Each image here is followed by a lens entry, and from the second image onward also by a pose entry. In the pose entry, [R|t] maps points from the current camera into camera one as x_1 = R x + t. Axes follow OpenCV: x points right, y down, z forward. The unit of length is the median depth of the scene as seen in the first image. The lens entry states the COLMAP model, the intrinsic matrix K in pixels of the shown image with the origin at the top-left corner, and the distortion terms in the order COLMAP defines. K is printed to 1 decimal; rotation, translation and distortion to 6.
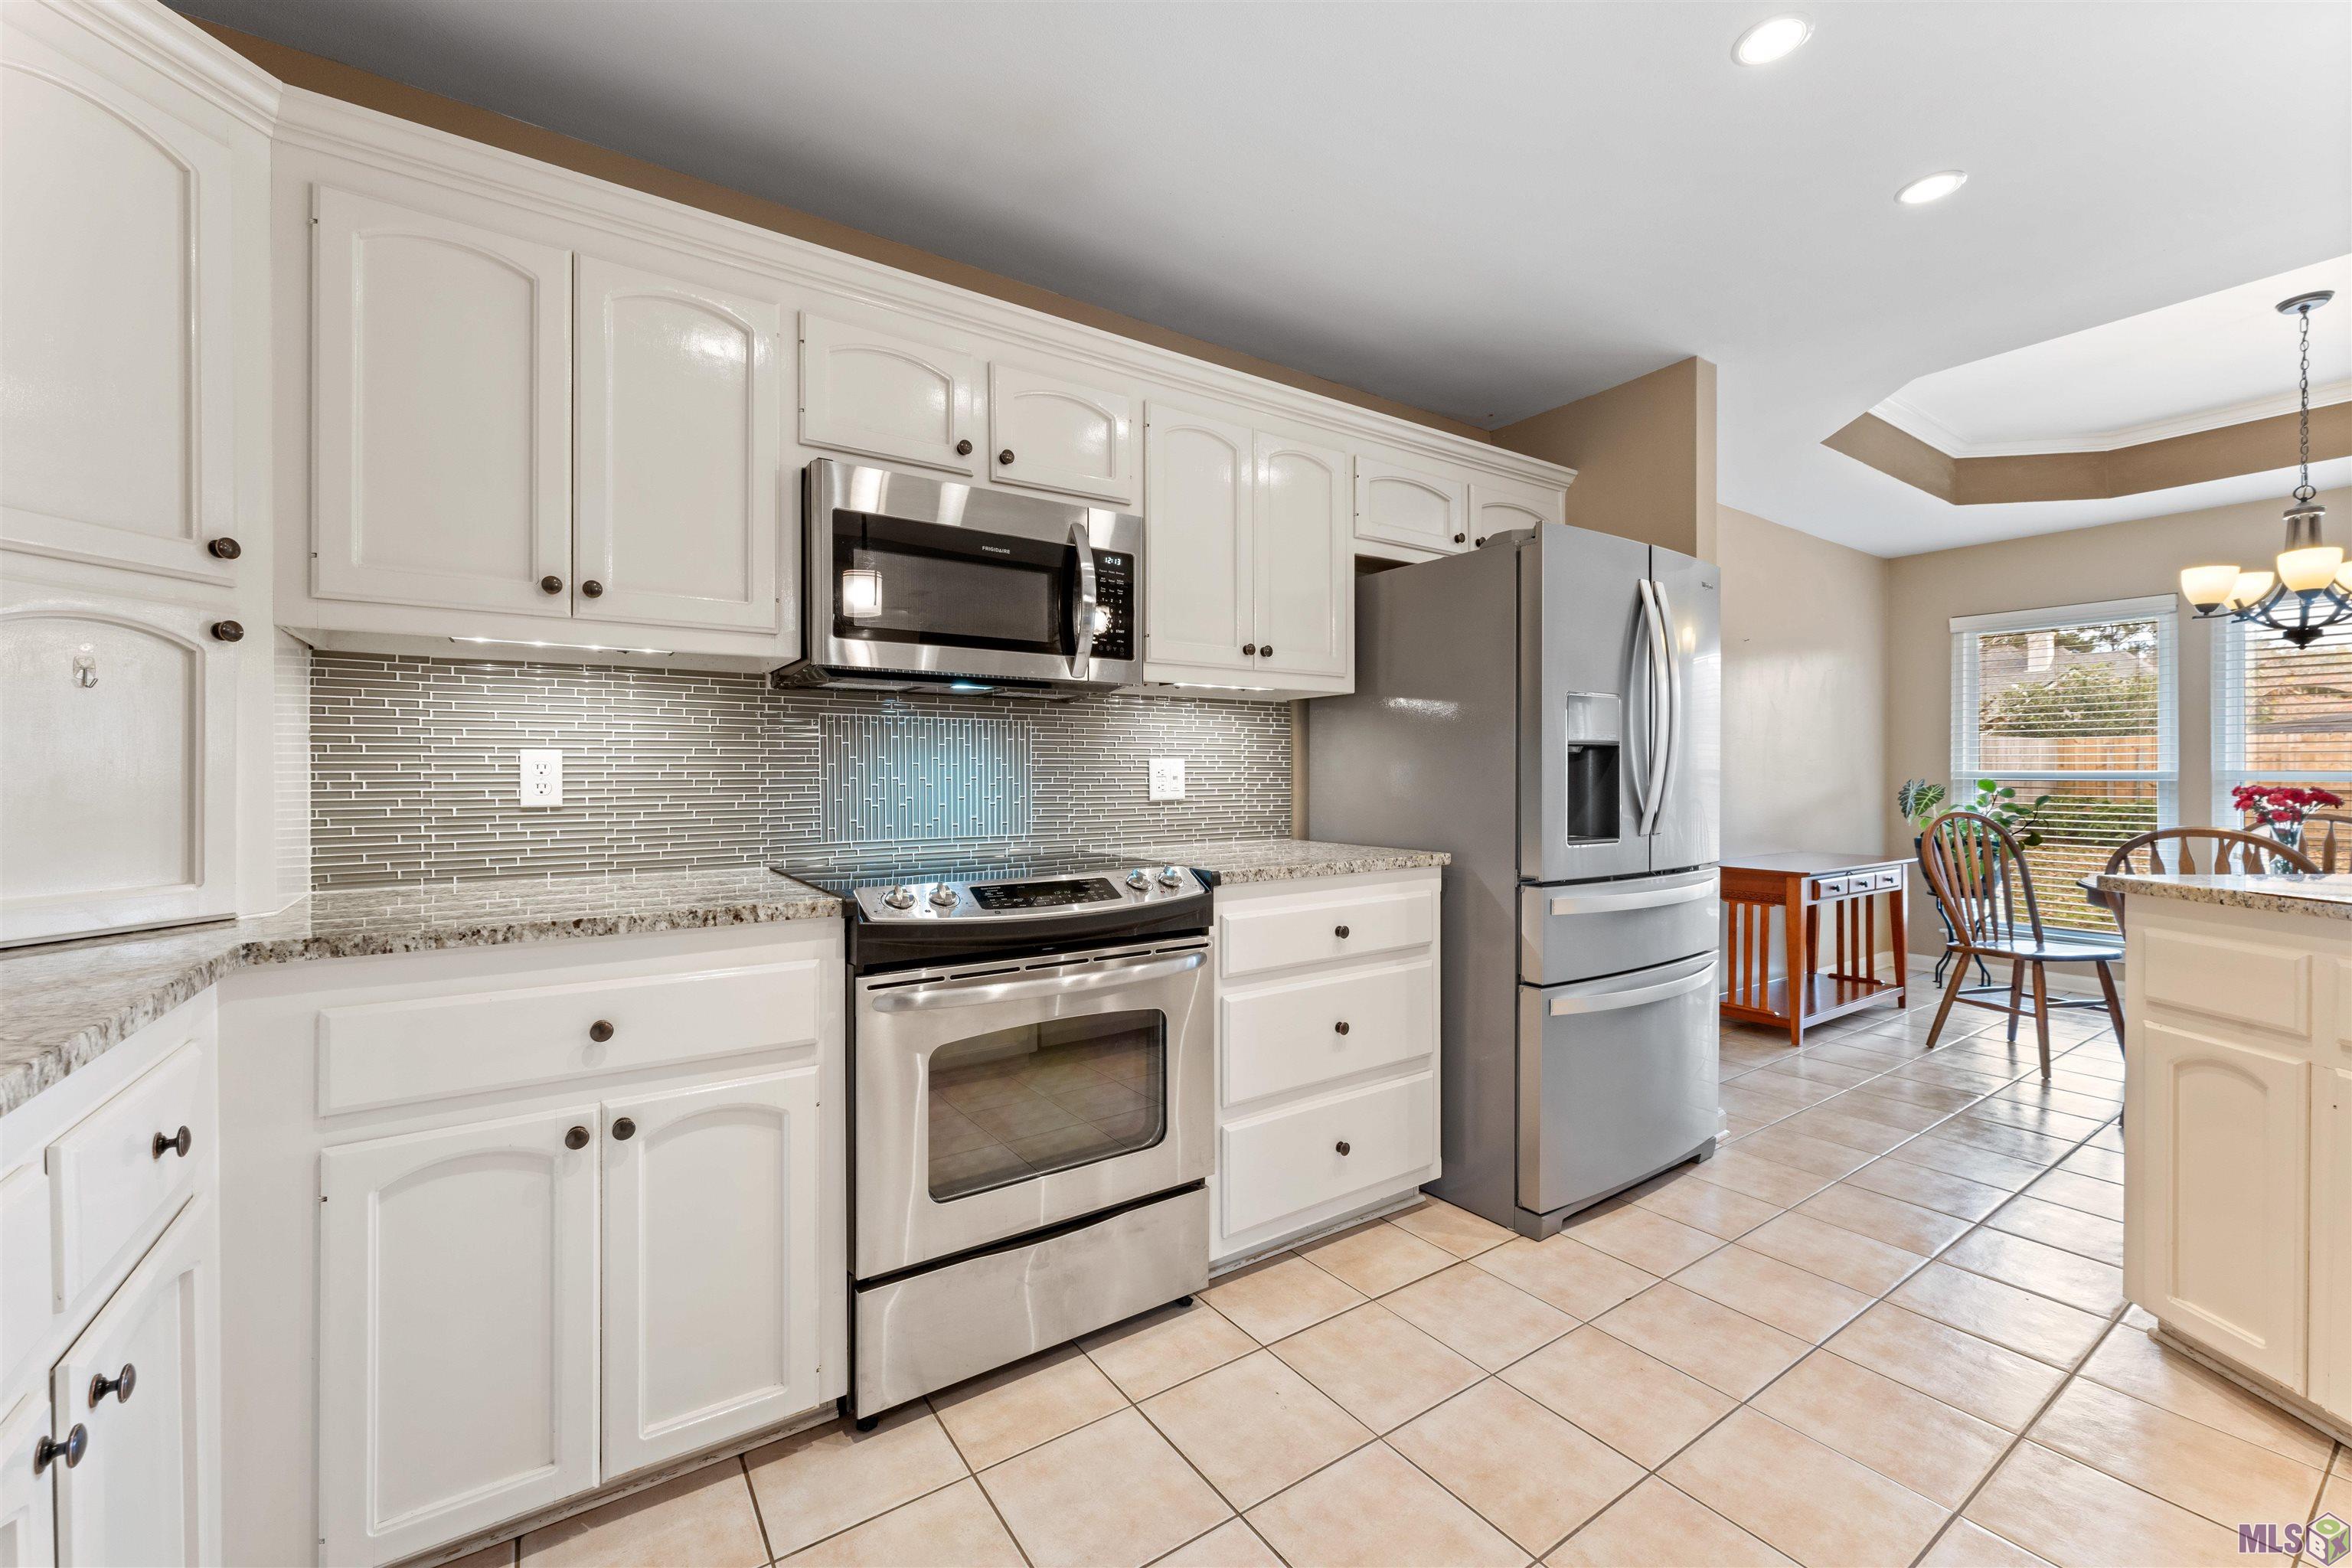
lens RADIAL K [[948.3, 0, 1164.0], [0, 948.3, 774.7], [0, 0, 1]] dist [0.001237, 0.000216]
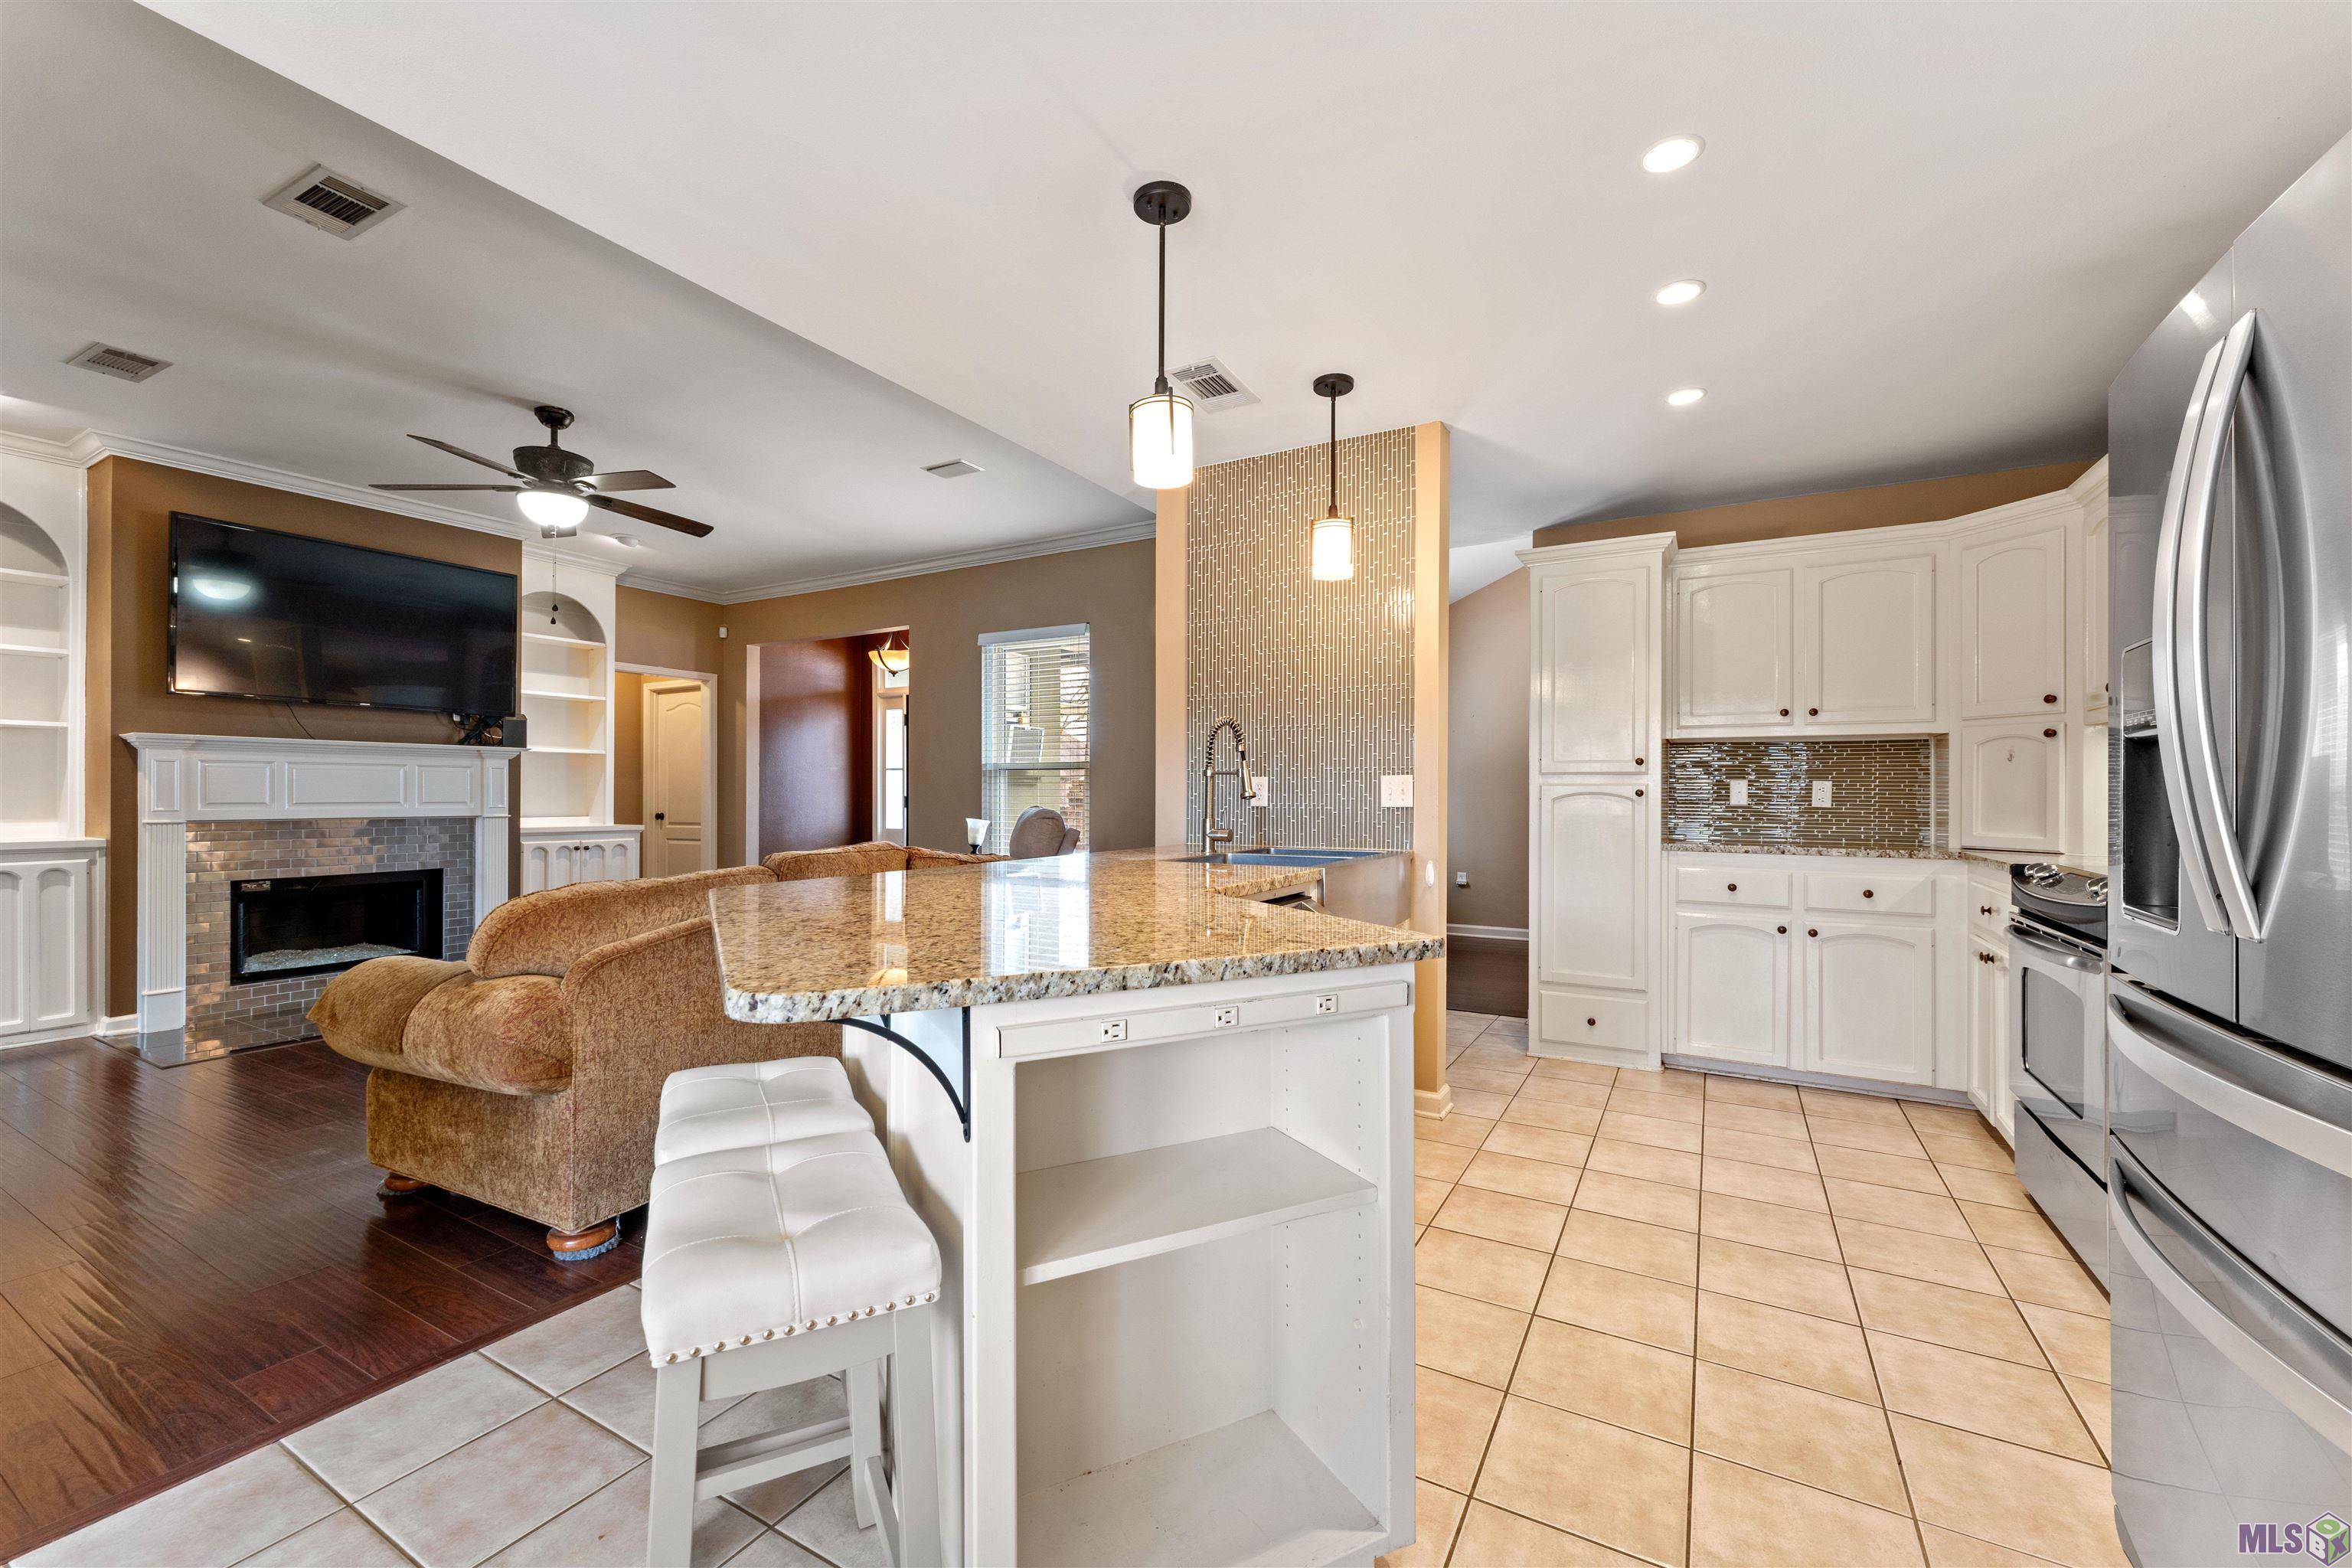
lens RADIAL K [[948.9, 0, 1175.0], [0, 948.9, 793.1], [0, 0, 1]] dist [0.001216, -0.000108]
pose [[-0.896248, 0.000272, -0.443552, 0.963201], [-0.000507, 0.999999, 0.001638, 0.000332], [0.443552, 0.001693, -0.896247, 1.008099]]
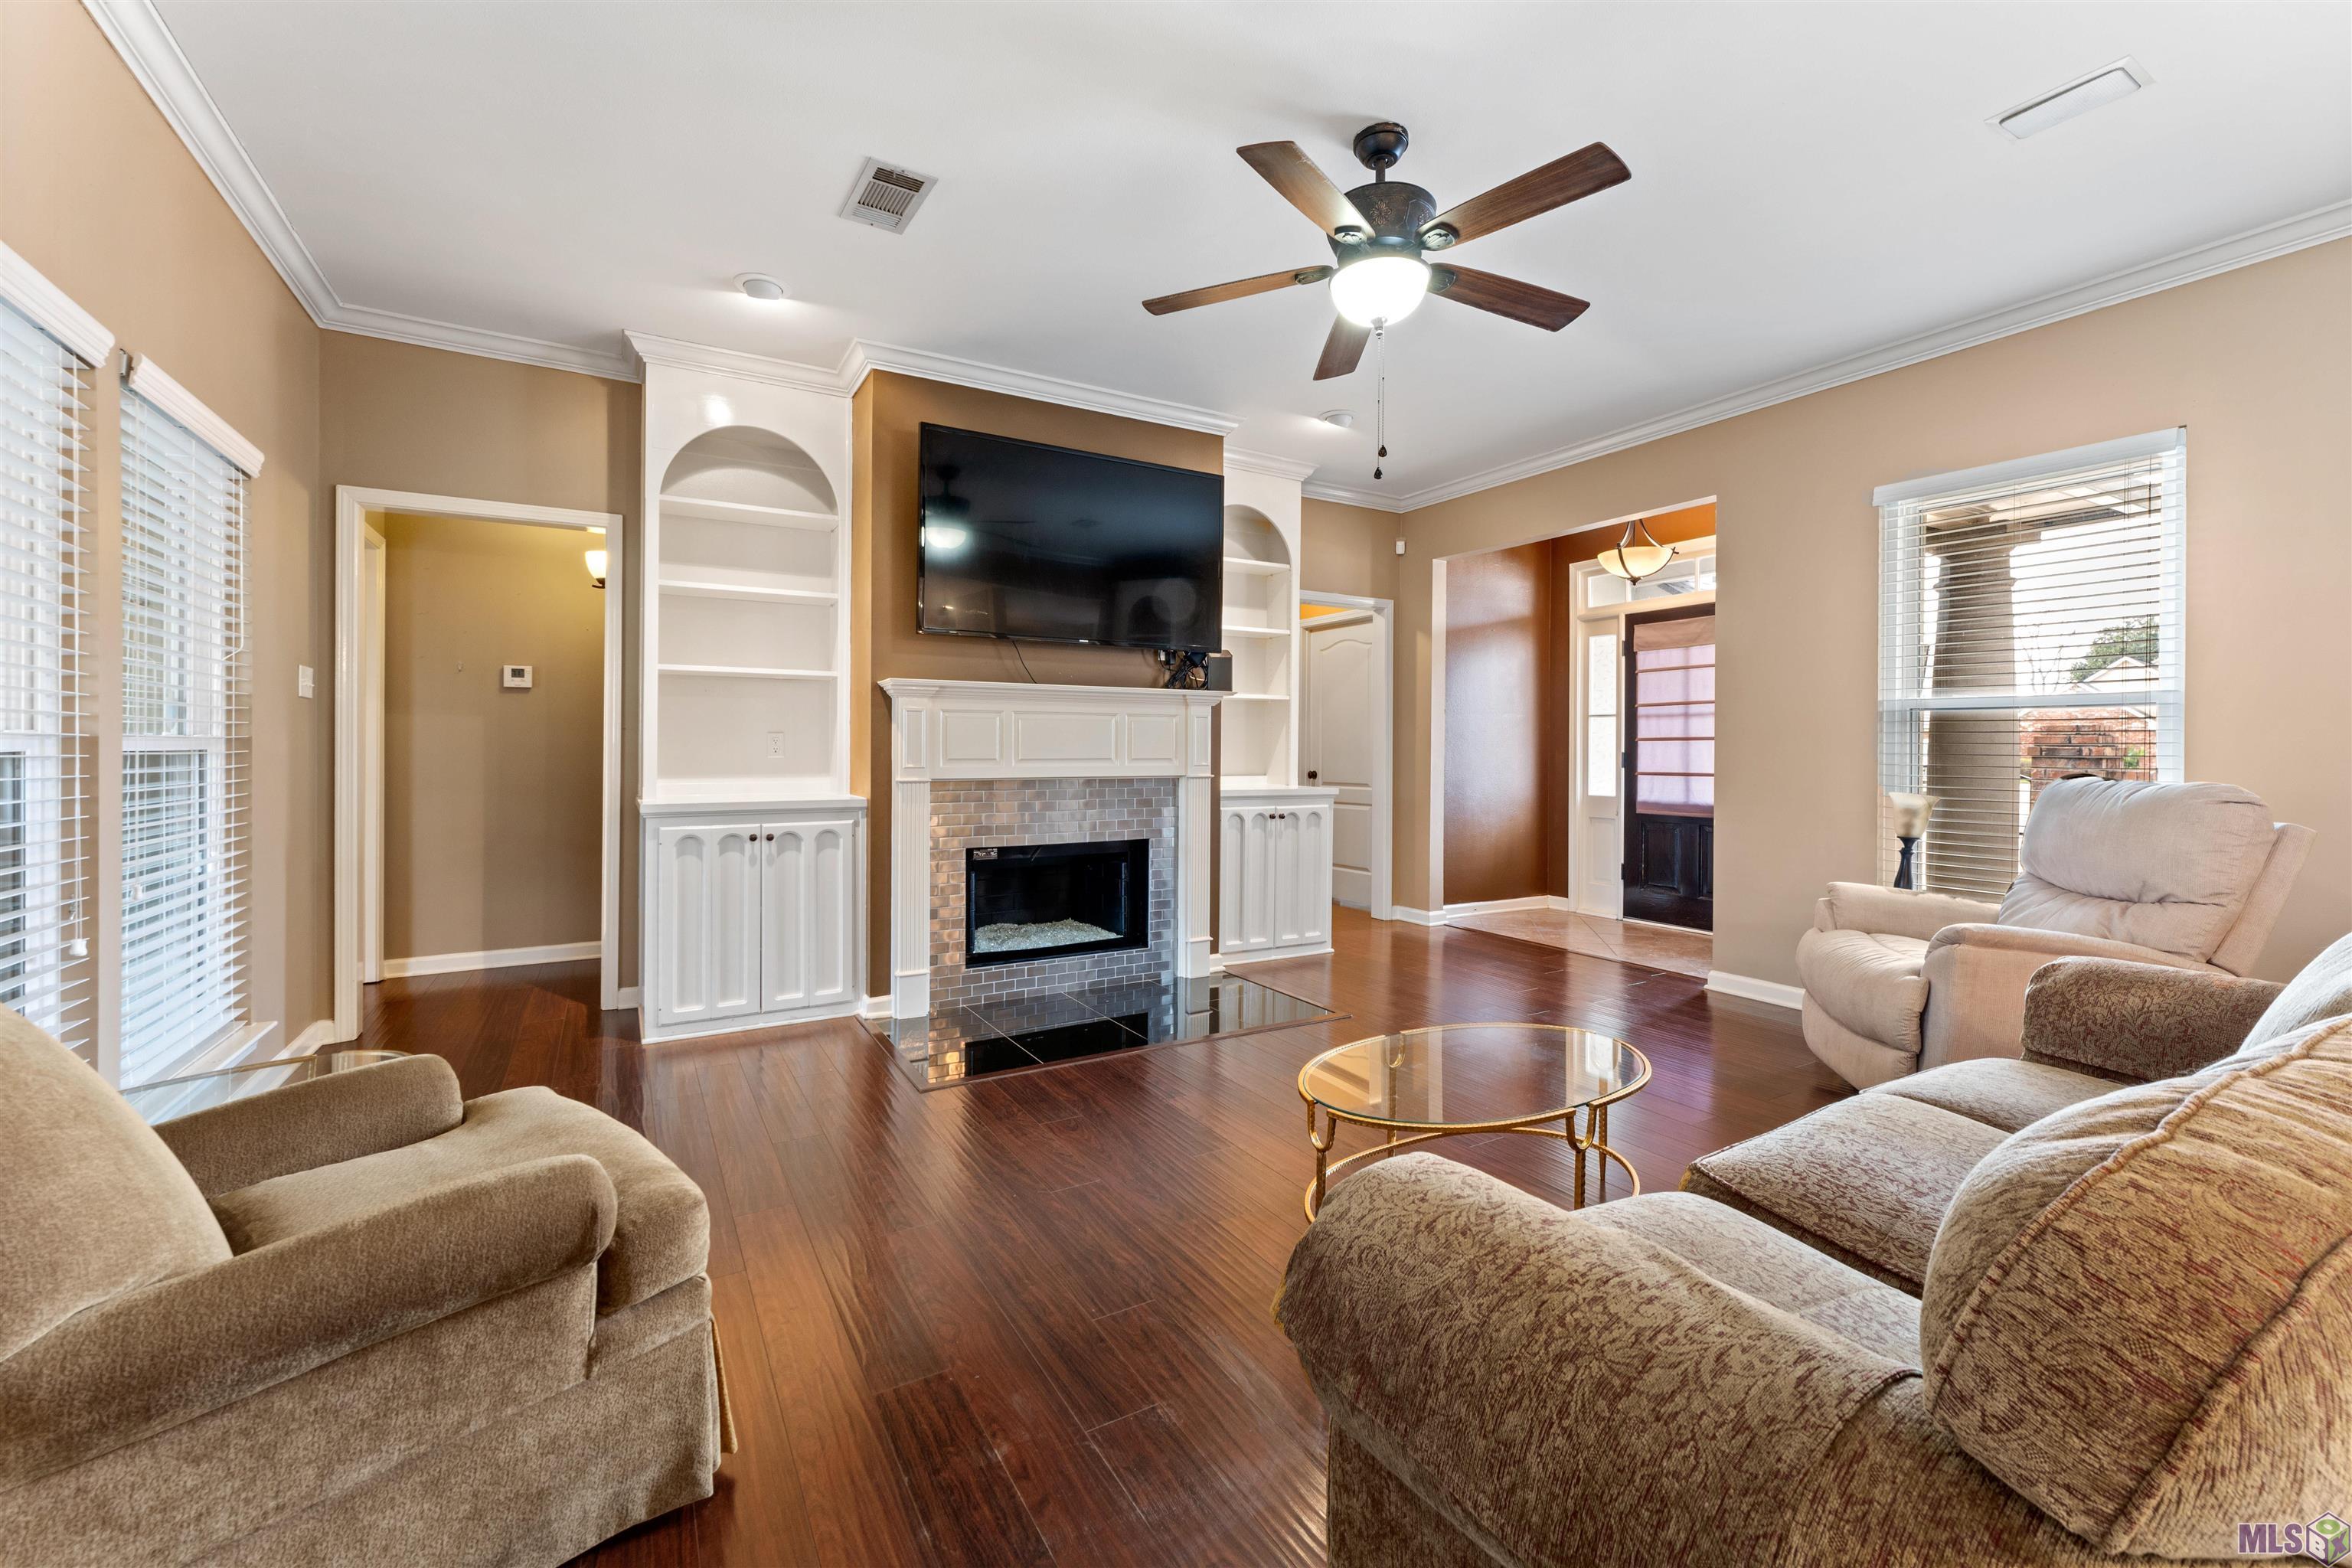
lens RADIAL K [[972.5, 0, 1172.7], [0, 972.5, 745.7], [0, 0, 1]] dist [0.000105, -0.000029]
pose [[-0.997431, -0.000237, 0.071634, 1.270455], [-0.000254, 1.000000, -0.000223, 0.001097], [-0.071634, -0.000241, -0.997431, 0.279910]]
